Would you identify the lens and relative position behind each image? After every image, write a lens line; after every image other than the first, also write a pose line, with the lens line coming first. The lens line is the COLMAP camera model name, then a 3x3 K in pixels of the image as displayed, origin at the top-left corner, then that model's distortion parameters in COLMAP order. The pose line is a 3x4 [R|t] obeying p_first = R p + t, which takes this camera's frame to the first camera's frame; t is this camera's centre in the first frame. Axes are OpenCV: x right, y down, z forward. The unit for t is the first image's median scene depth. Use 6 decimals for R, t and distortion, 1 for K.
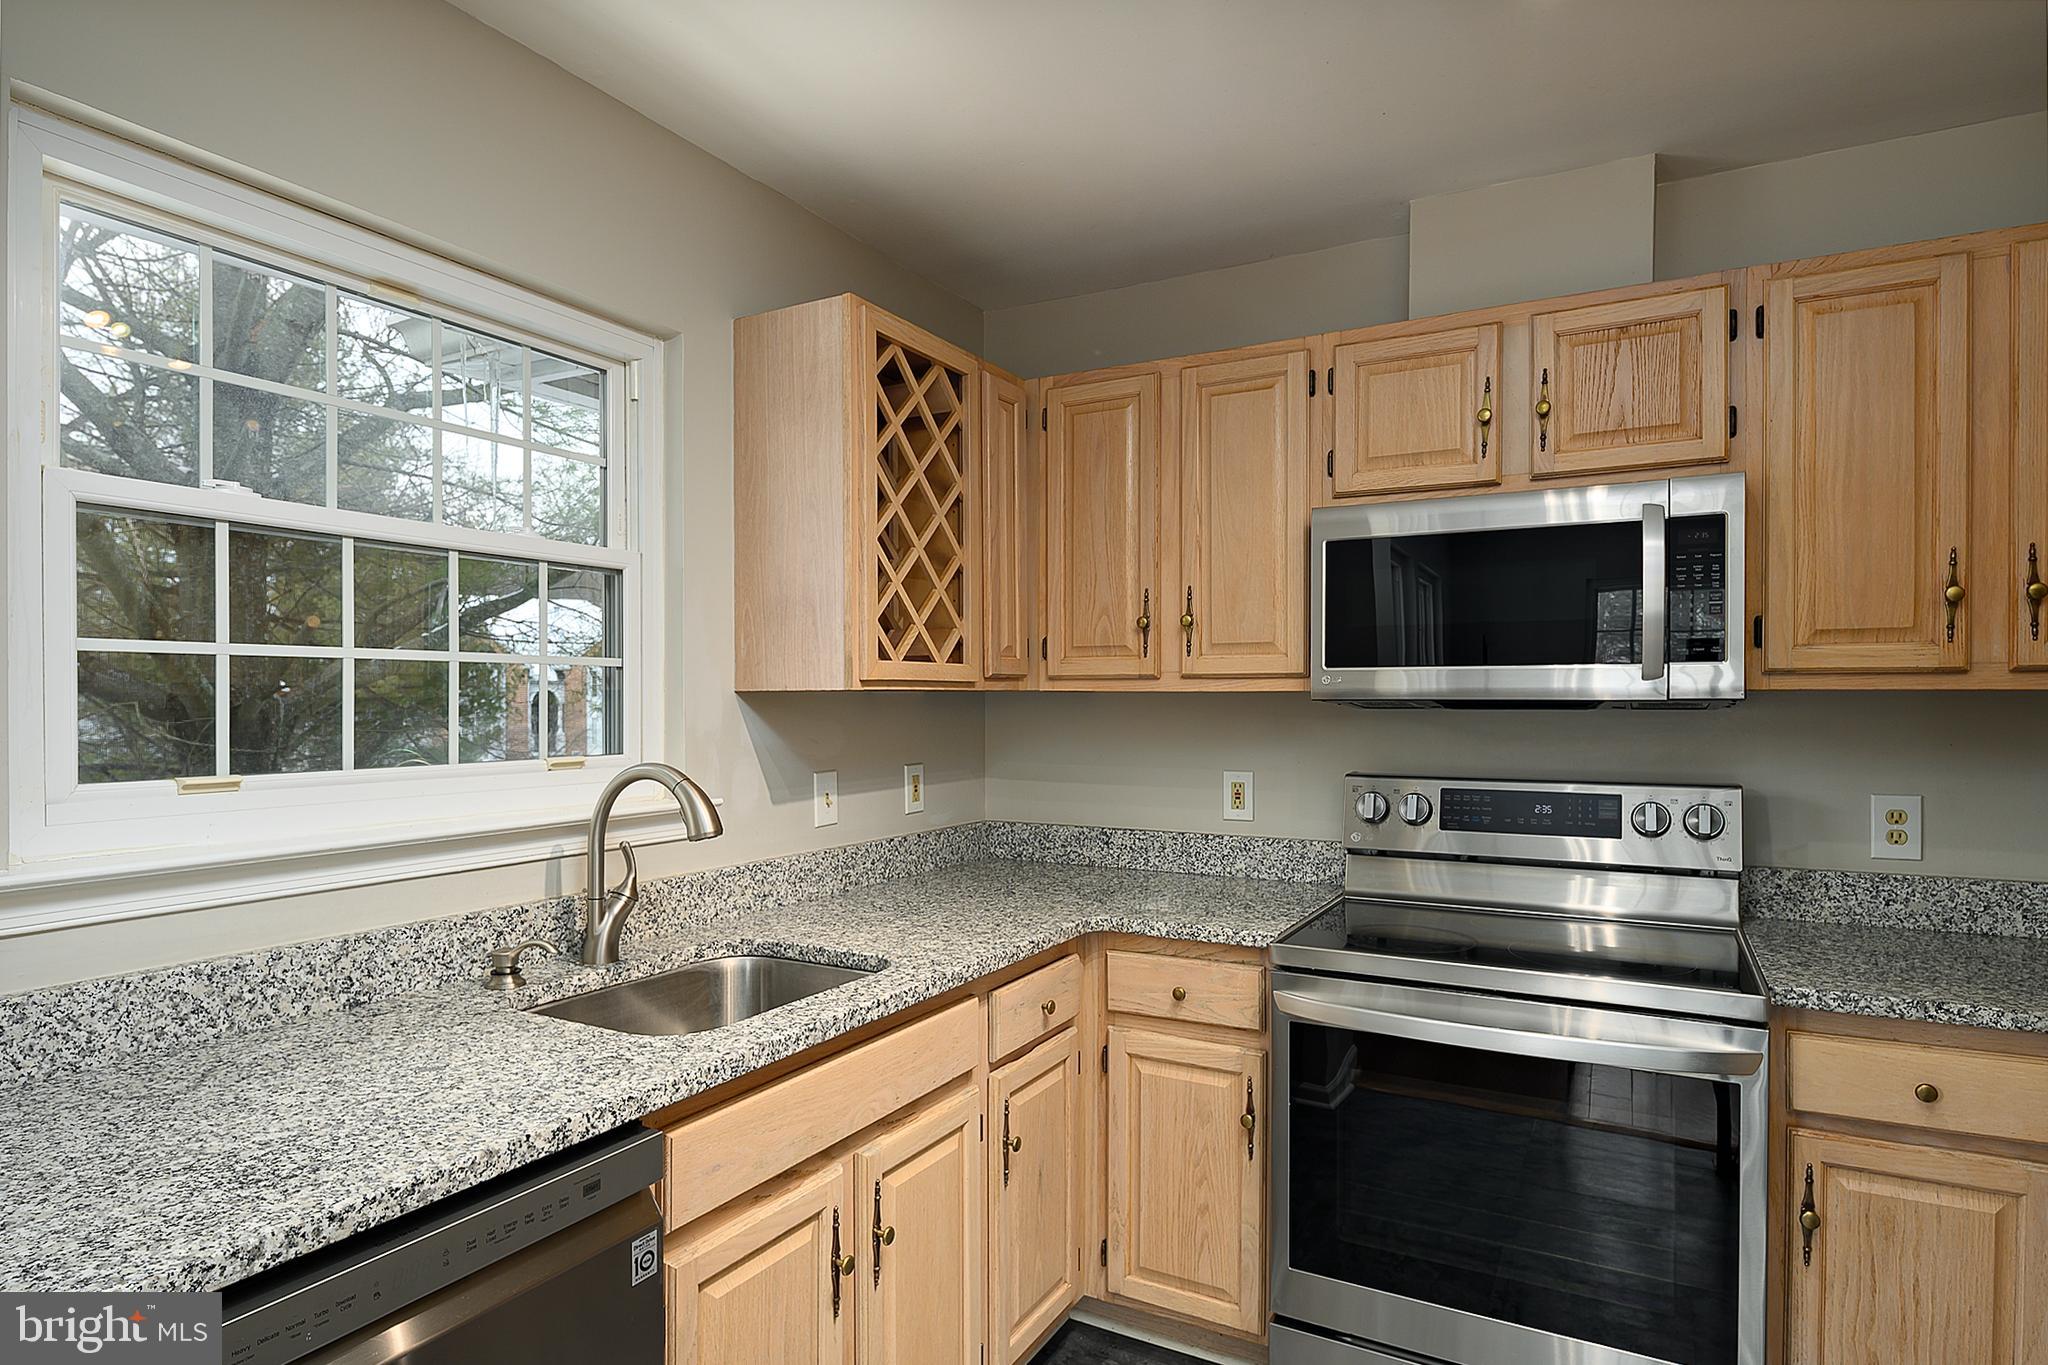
lens RADIAL K [[1109.9, 0, 1018.1], [0, 1109.9, 701.4], [0, 0, 1]] dist [-0.001587, -0.006046]
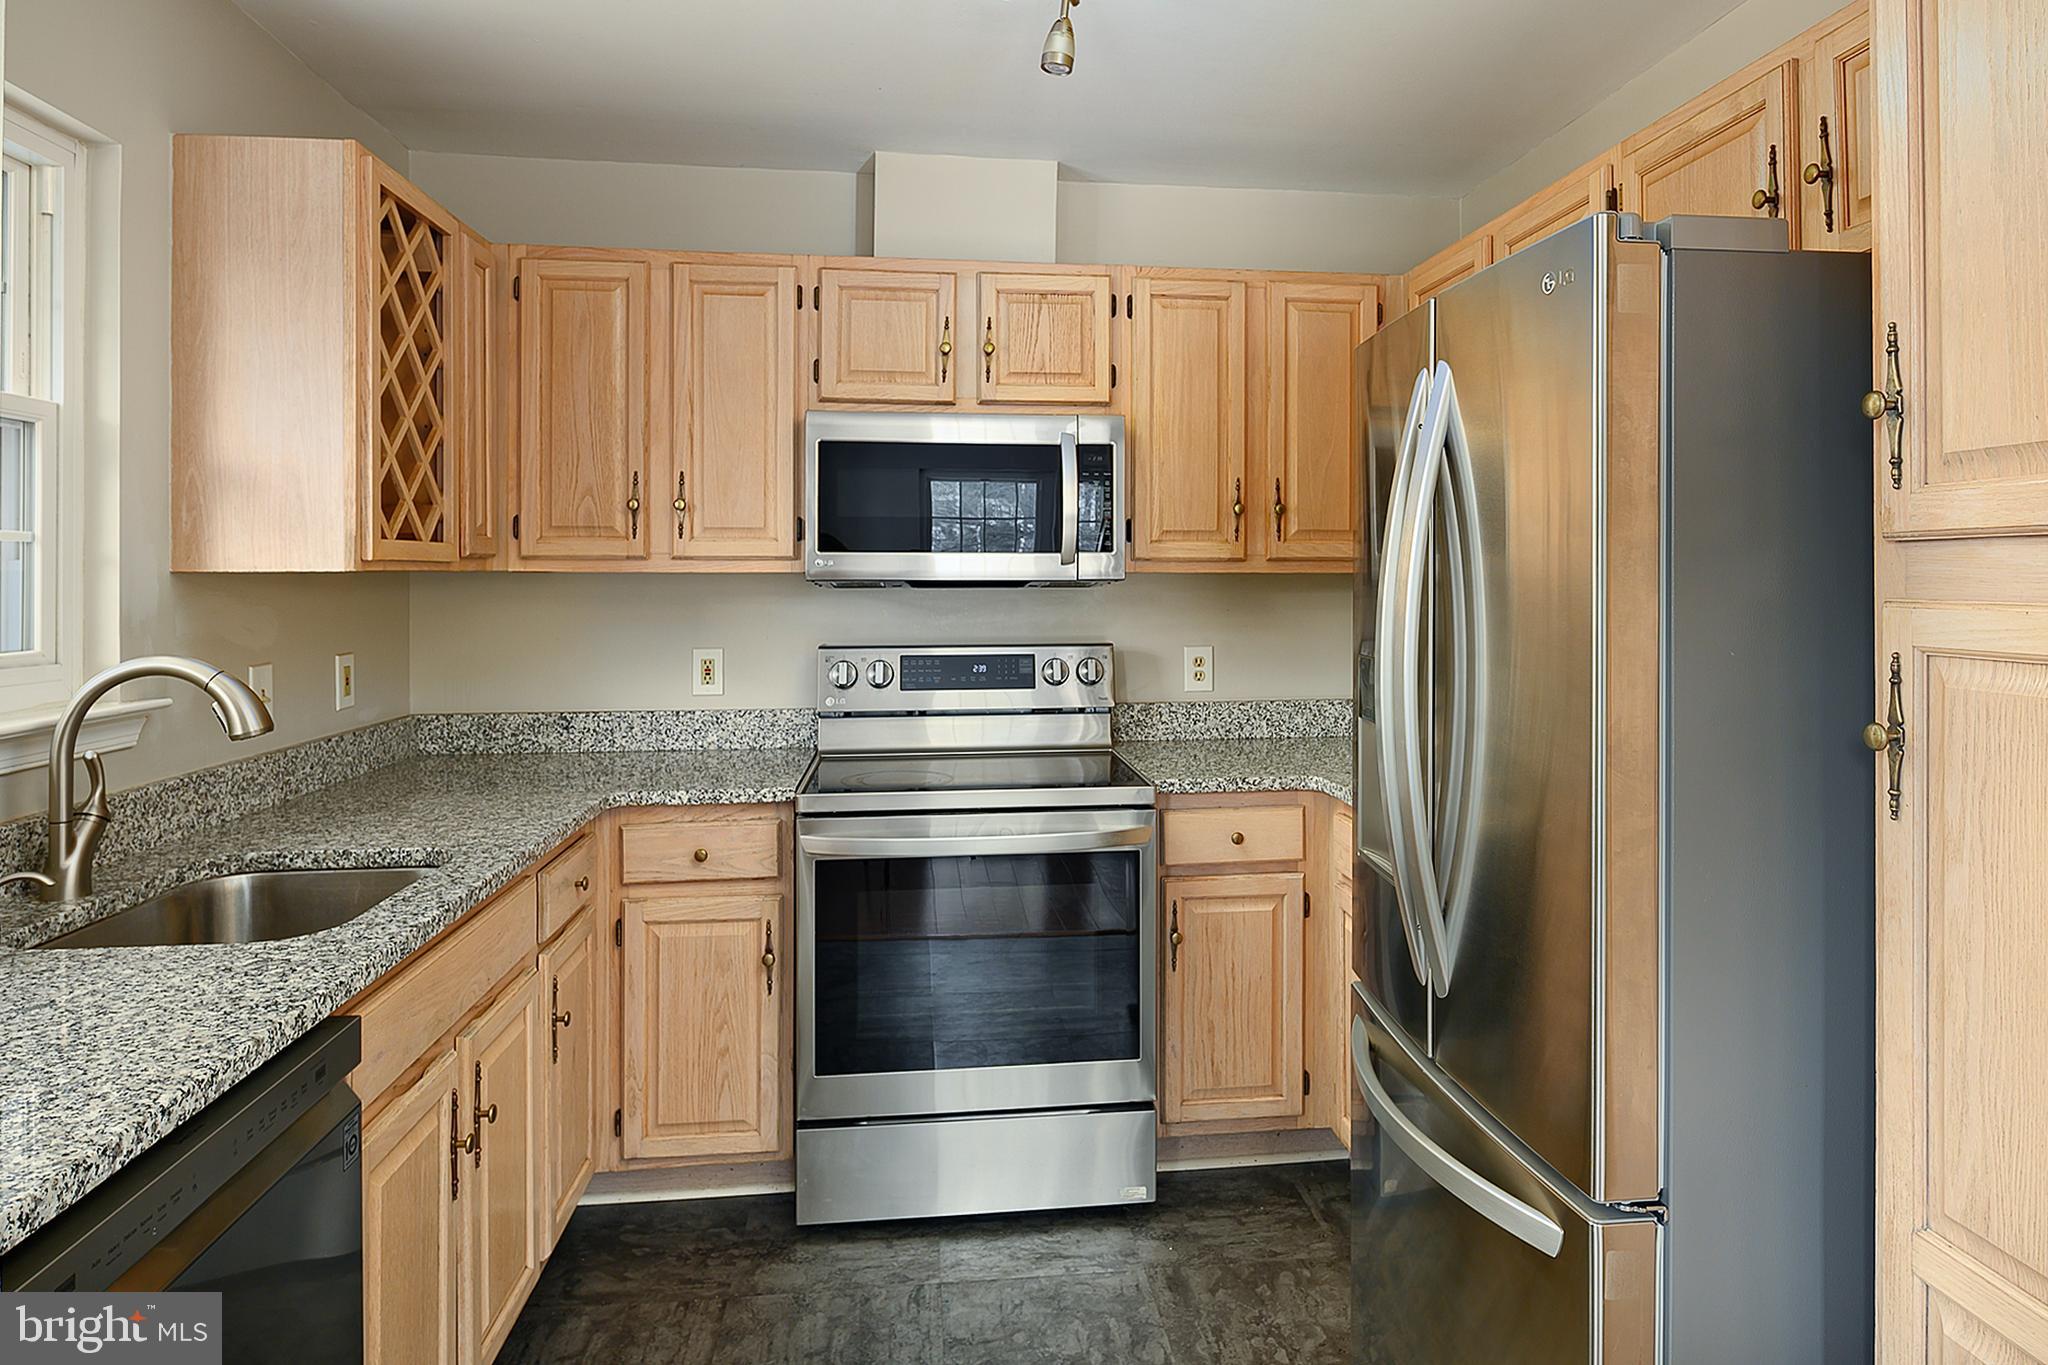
lens RADIAL K [[1195.0, 0, 1073.7], [0, 1195.0, 566.7], [0, 0, 1]] dist [-0.002050, -0.006817]
pose [[0.803481, 0.004497, 0.595314, -0.251926], [0.001547, 0.999952, -0.009641, -0.003450], [-0.595329, 0.008667, 0.803435, -0.142360]]
